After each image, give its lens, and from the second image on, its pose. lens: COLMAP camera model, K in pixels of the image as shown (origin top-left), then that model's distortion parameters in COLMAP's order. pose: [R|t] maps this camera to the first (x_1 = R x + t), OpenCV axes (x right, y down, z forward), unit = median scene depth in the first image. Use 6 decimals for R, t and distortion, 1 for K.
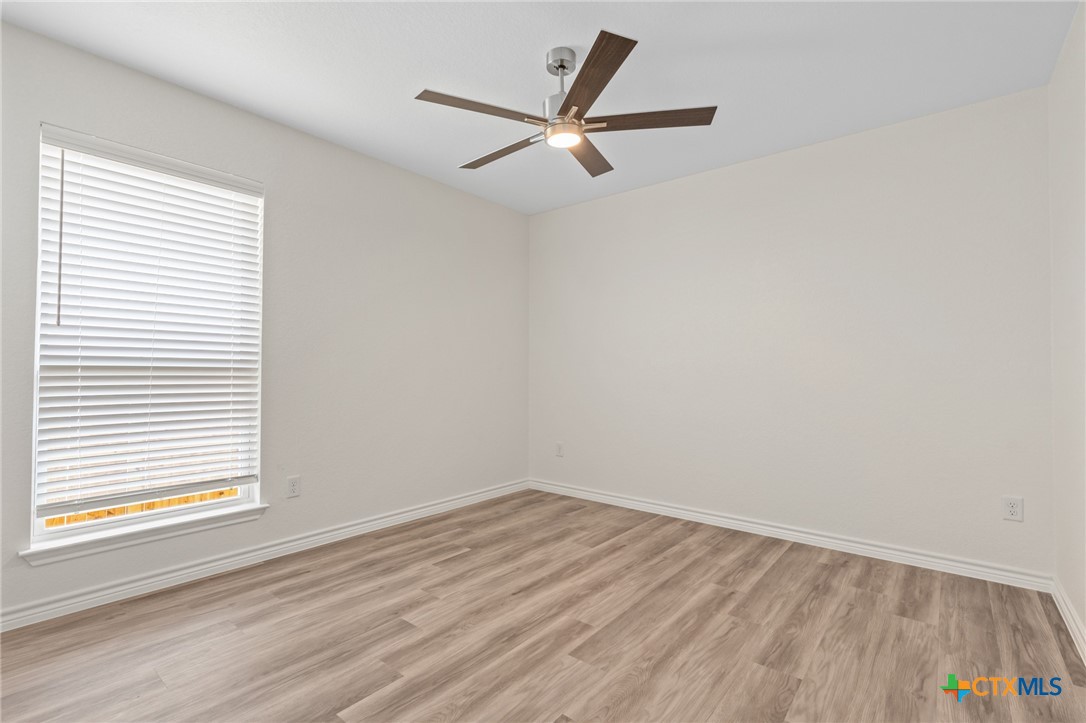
lens RADIAL K [[501.1, 0, 544.3], [0, 501.1, 361.8], [0, 0, 1]] dist [-0.004056, 0.001222]
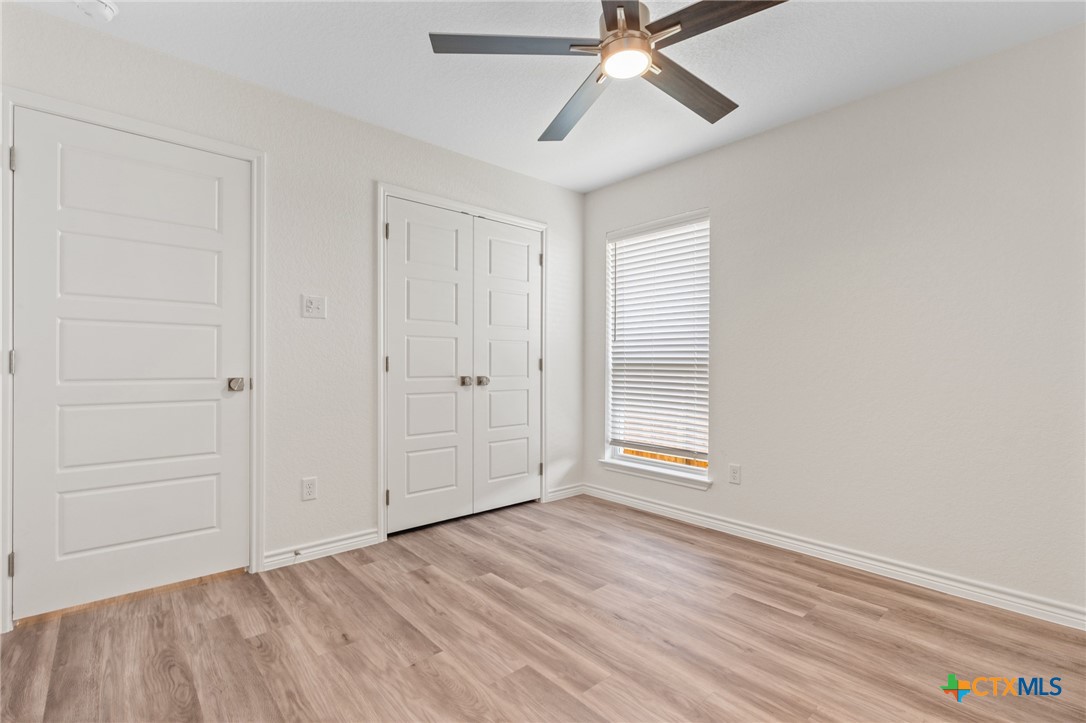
lens RADIAL K [[501.1, 0, 544.1], [0, 501.1, 365.3], [0, 0, 1]] dist [-0.004056, 0.001222]
pose [[-0.166813, -0.003917, -0.985981, 0.733929], [0.010708, 0.999926, -0.005784, 0.019489], [0.985930, -0.011523, -0.166758, 0.900592]]
